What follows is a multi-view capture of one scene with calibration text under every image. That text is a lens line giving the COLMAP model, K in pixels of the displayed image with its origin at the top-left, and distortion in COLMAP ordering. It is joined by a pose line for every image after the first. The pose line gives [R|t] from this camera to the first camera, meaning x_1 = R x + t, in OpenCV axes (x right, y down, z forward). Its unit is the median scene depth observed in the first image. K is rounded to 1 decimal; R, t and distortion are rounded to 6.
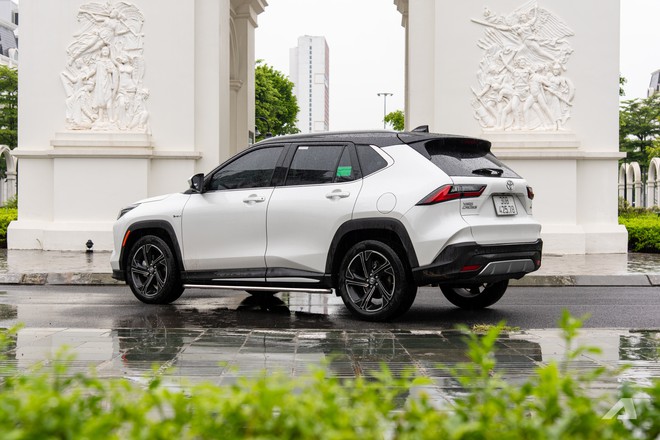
lens RADIAL K [[1040.8, 0, 330.0], [0, 1040.8, 220.0], [0, 0, 1]] dist [0.020798, 0.049540]
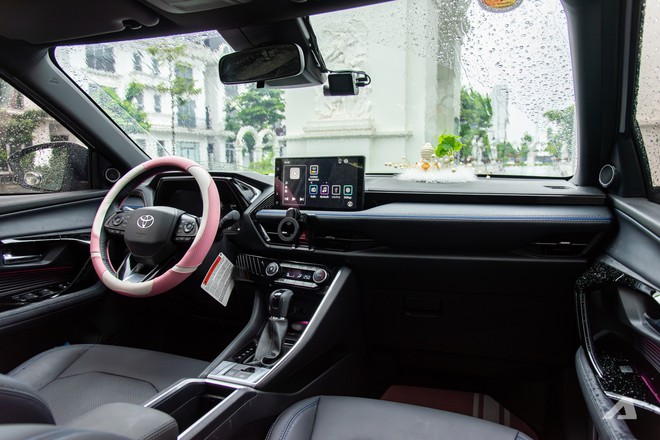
lens RADIAL K [[445.2, 0, 330.0], [0, 445.2, 220.0], [0, 0, 1]] dist [-0.002744, -0.001623]
pose [[0.930146, 0.031013, -0.365879, -0.011503], [0.010449, 0.993788, 0.110802, -0.017976], [0.367042, -0.106885, 0.924043, 0.440891]]
